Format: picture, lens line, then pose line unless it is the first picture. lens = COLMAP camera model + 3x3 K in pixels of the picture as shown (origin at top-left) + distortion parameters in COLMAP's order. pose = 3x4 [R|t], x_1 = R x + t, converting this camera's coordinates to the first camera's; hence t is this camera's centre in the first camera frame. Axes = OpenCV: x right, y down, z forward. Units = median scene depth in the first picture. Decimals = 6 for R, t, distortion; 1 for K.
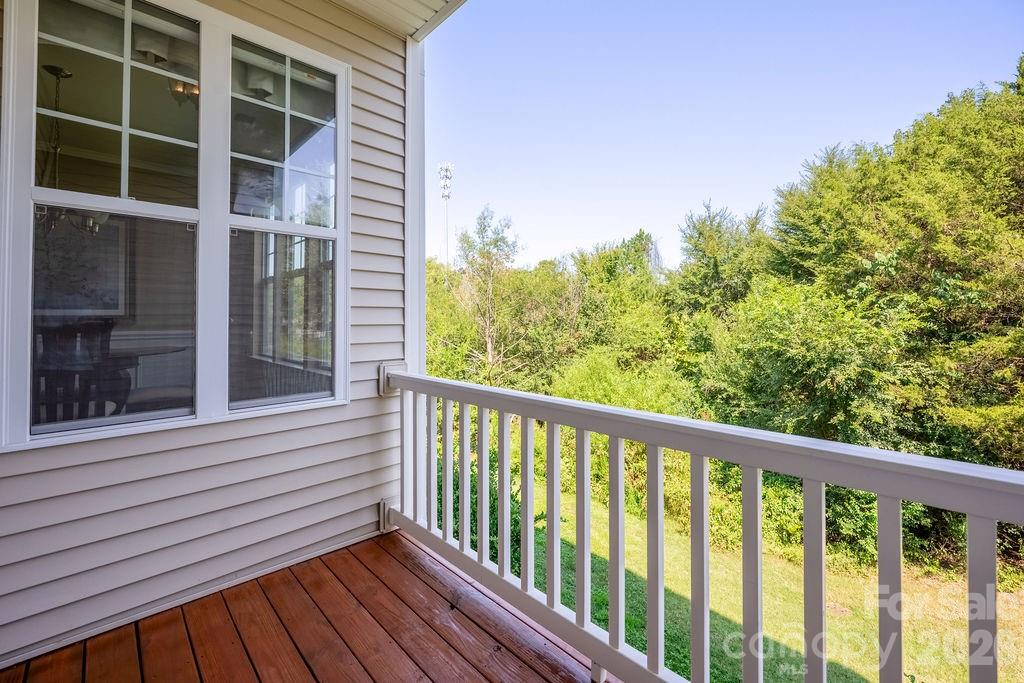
lens RADIAL K [[423.7, 0, 511.4], [0, 423.7, 312.7], [0, 0, 1]] dist [-0.000431, -0.000184]
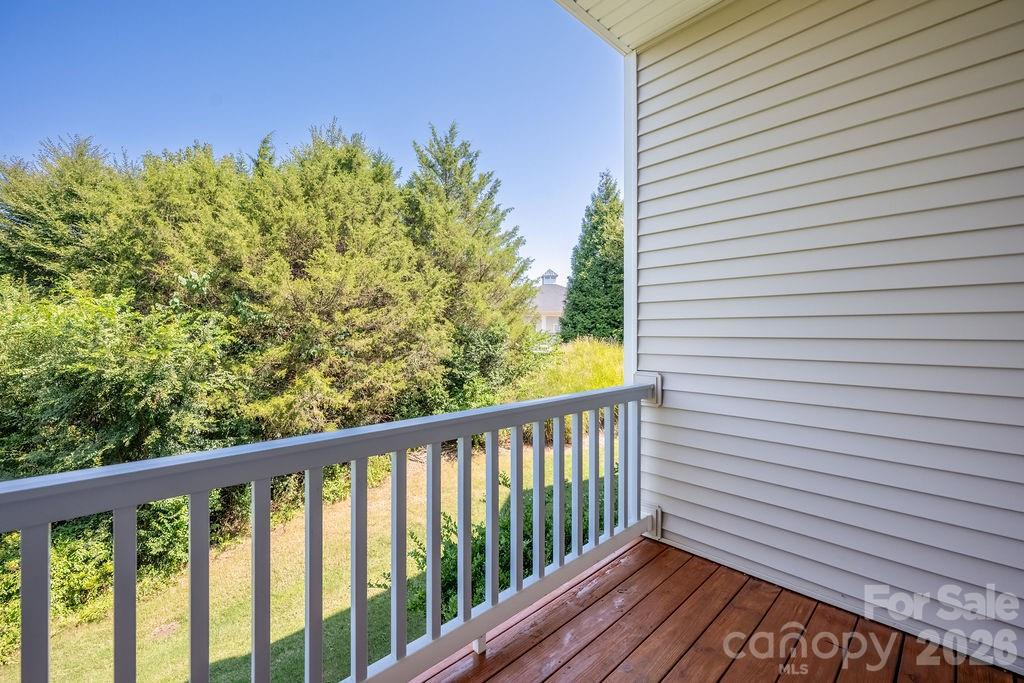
lens RADIAL K [[419.8, 0, 512.2], [0, 419.8, 337.0], [0, 0, 1]] dist [-0.002680, -0.000622]
pose [[0.027563, -0.003072, 0.999615, -0.152647], [-0.017754, 0.999836, 0.003562, 0.003735], [-0.999462, -0.017846, 0.027503, 0.156306]]
